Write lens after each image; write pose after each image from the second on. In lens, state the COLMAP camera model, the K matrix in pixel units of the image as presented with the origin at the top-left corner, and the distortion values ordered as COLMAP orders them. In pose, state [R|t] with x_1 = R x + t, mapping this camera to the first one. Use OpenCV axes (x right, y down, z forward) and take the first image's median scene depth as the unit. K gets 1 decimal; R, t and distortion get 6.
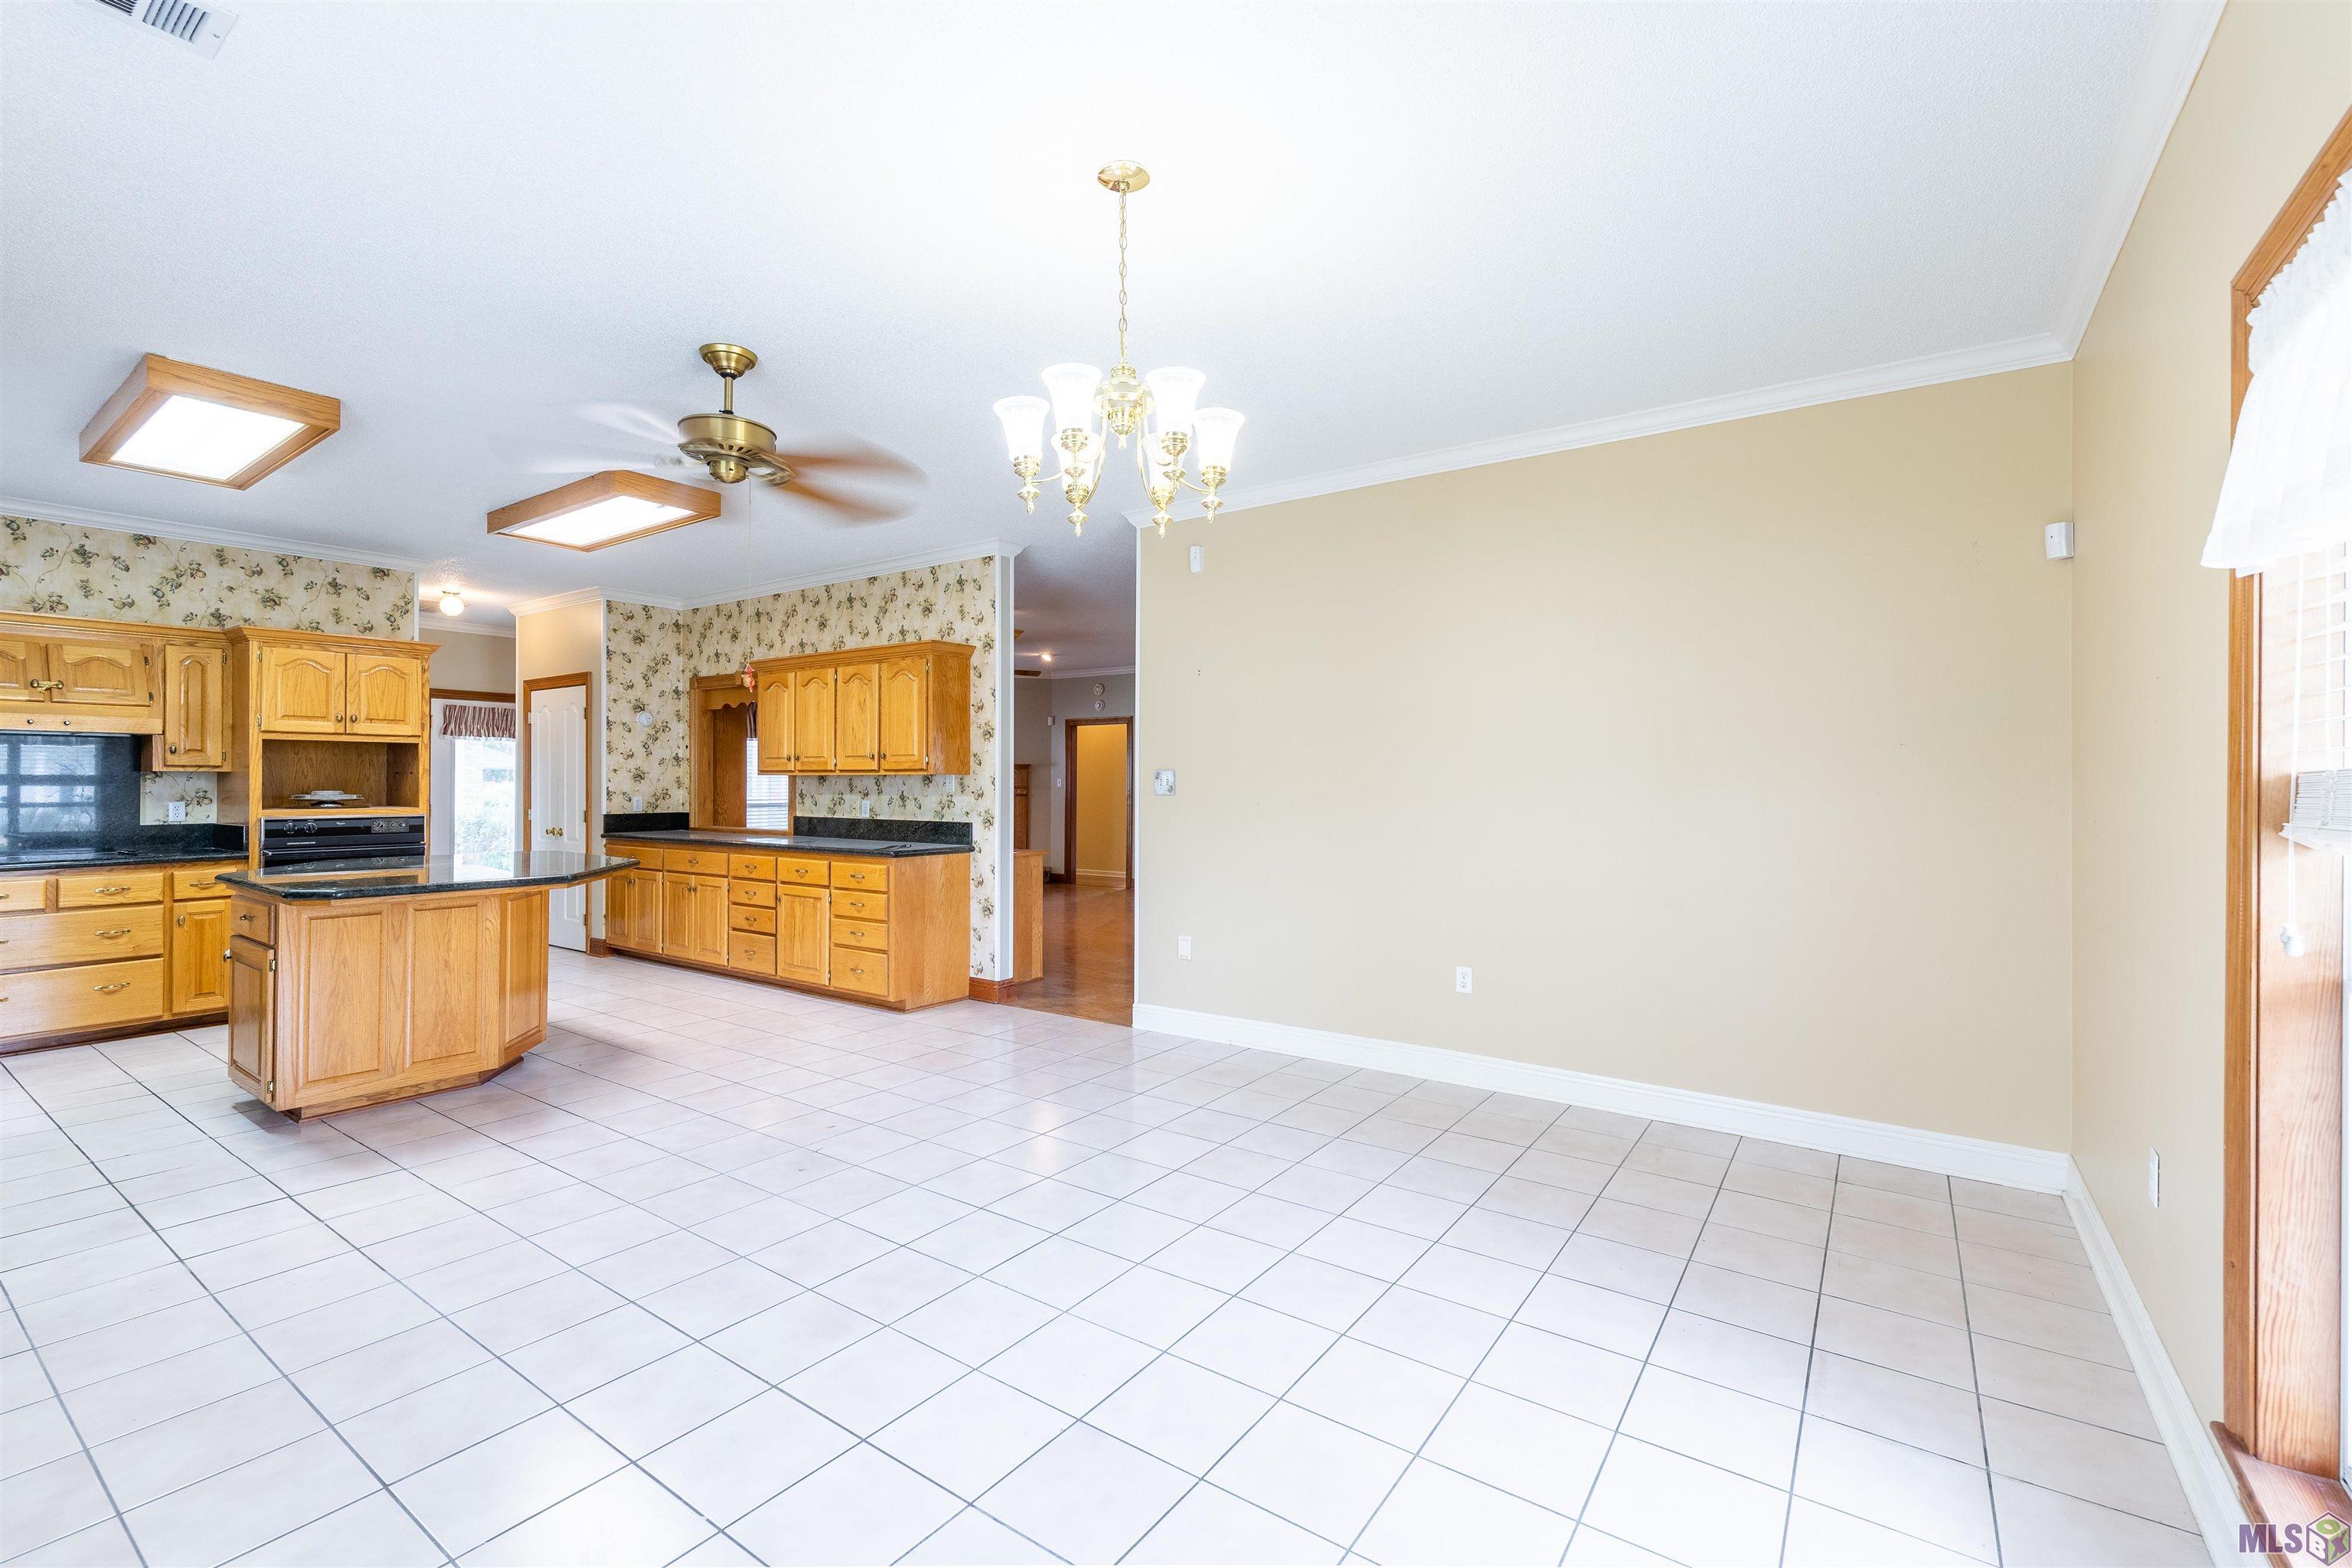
lens RADIAL K [[1023.7, 0, 1173.5], [0, 1023.7, 776.9], [0, 0, 1]] dist [0.007605, -0.000390]
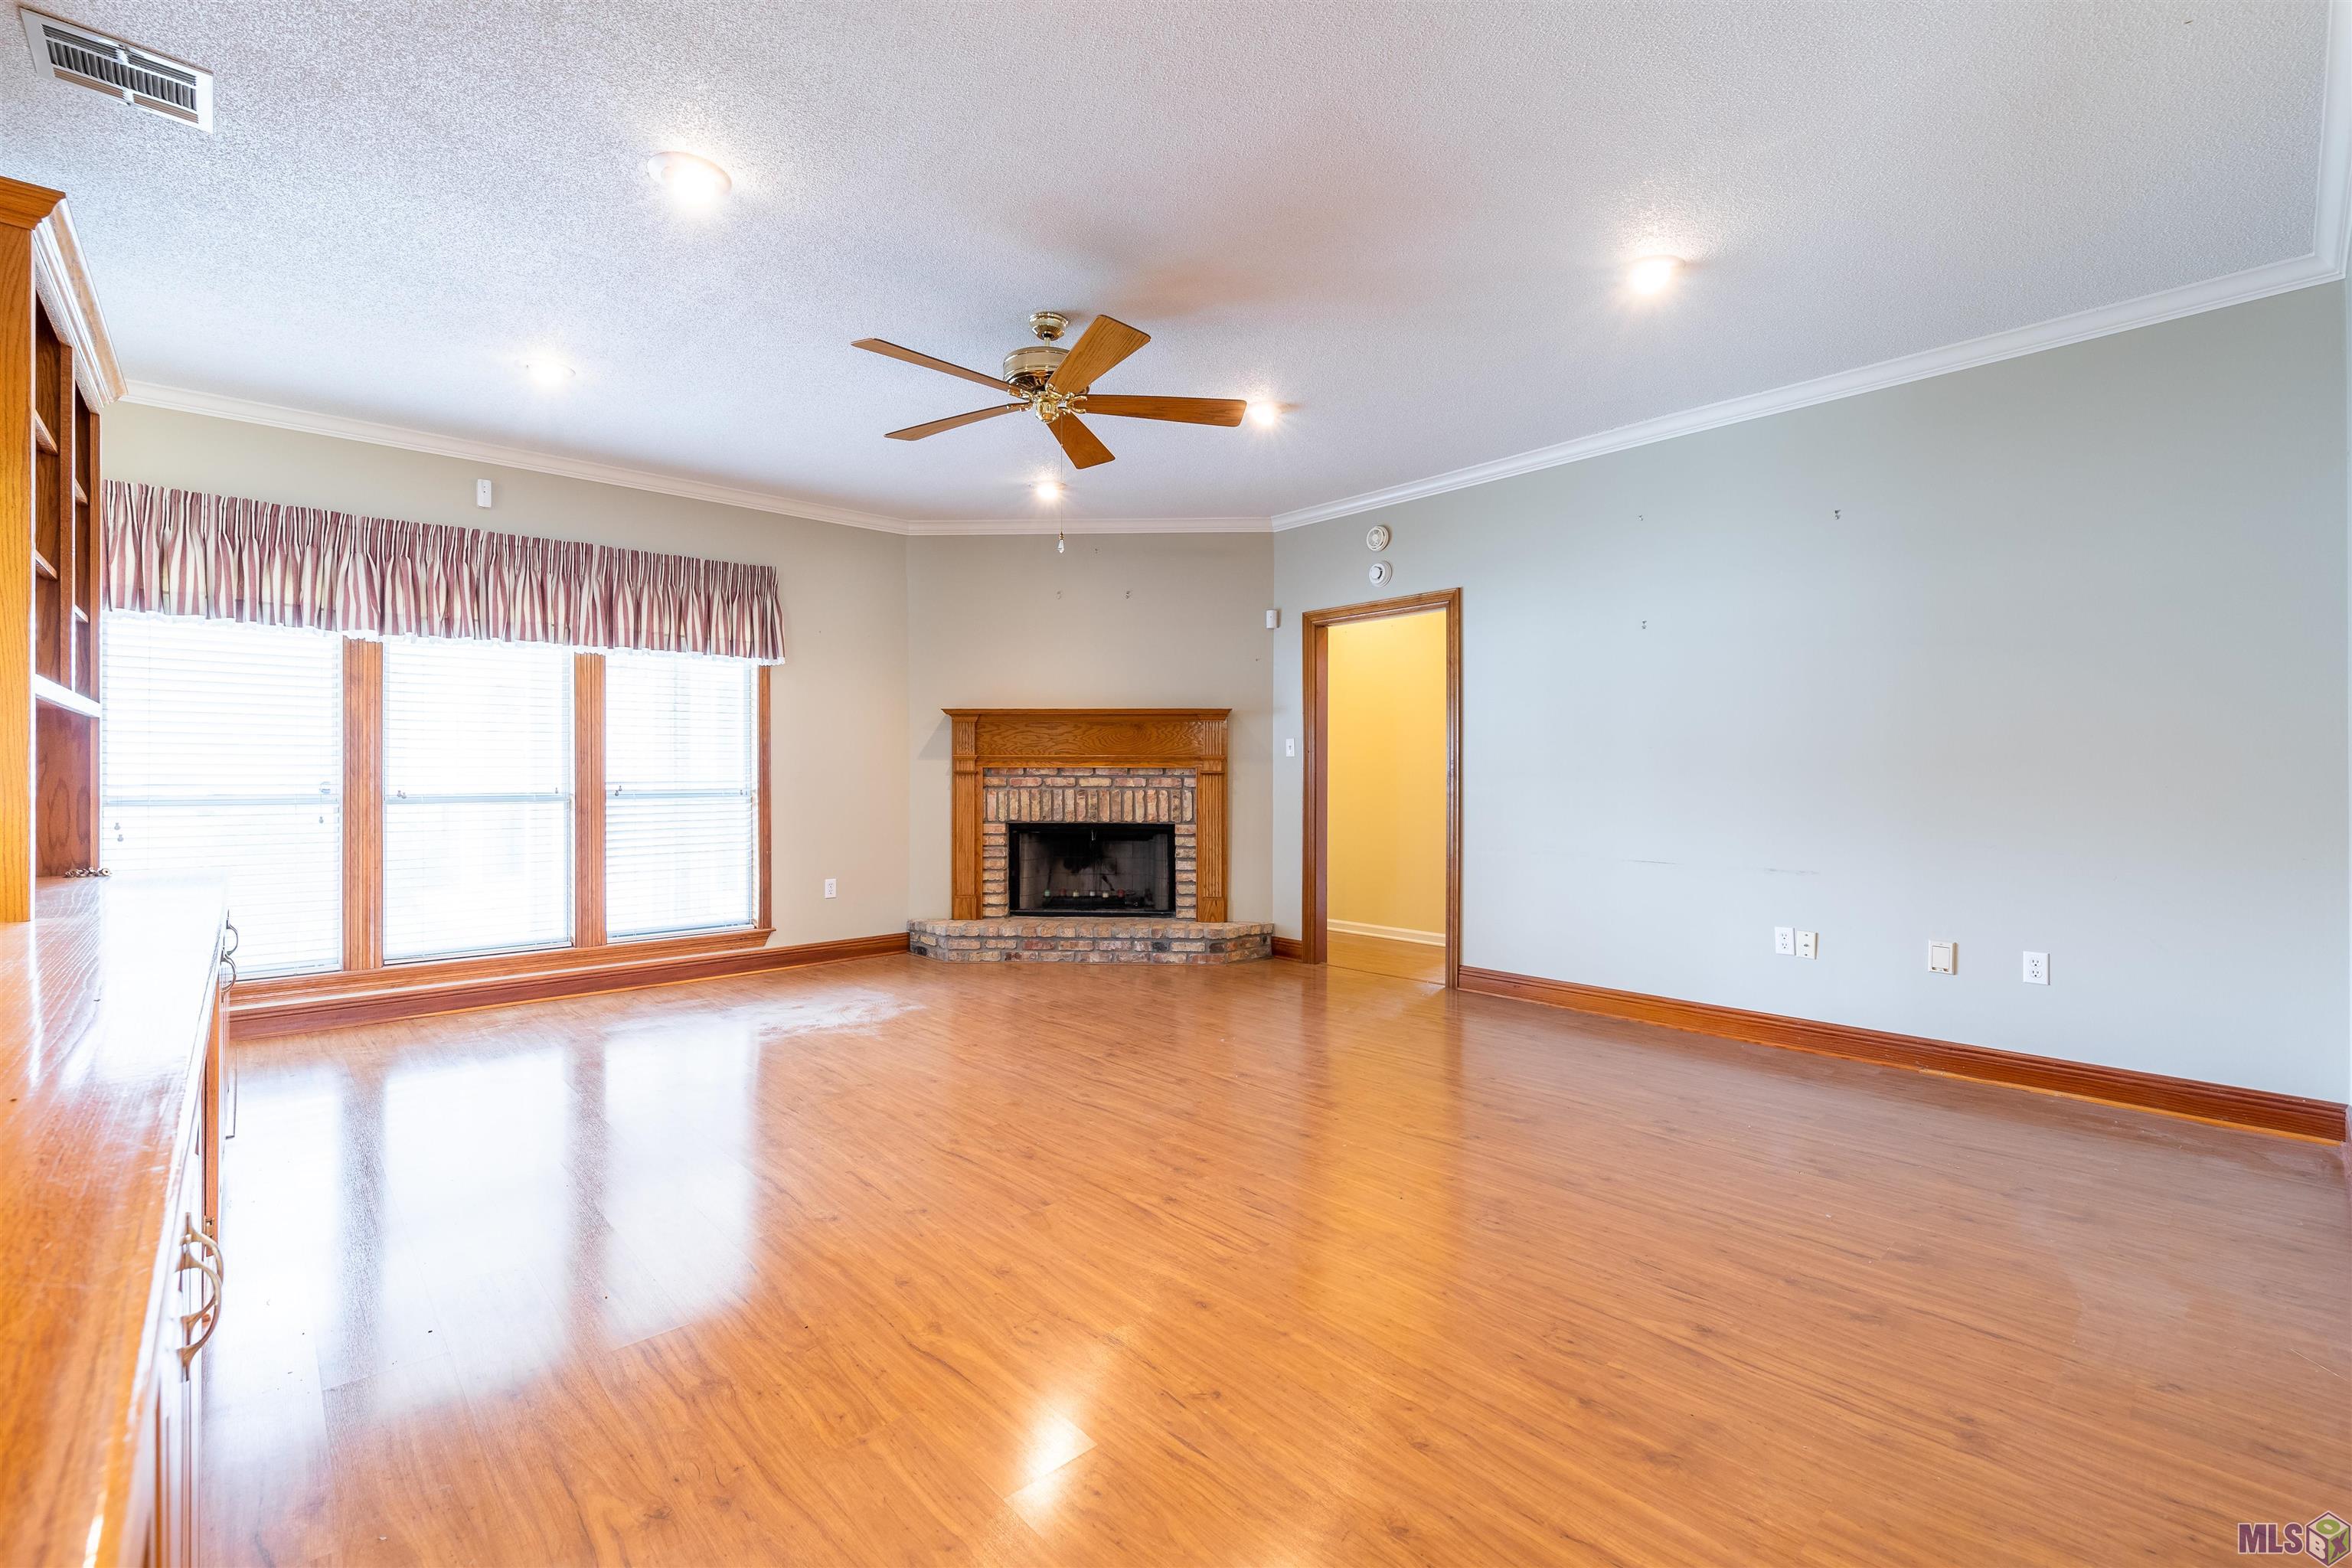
lens RADIAL K [[1023.7, 0, 1206.5], [0, 1023.7, 778.5], [0, 0, 1]] dist [0.007605, -0.000390]
pose [[0.978478, -0.005959, -0.206263, -0.088041], [0.006797, 0.999971, 0.003355, 0.028252], [0.206237, -0.004685, 0.978491, 0.888656]]
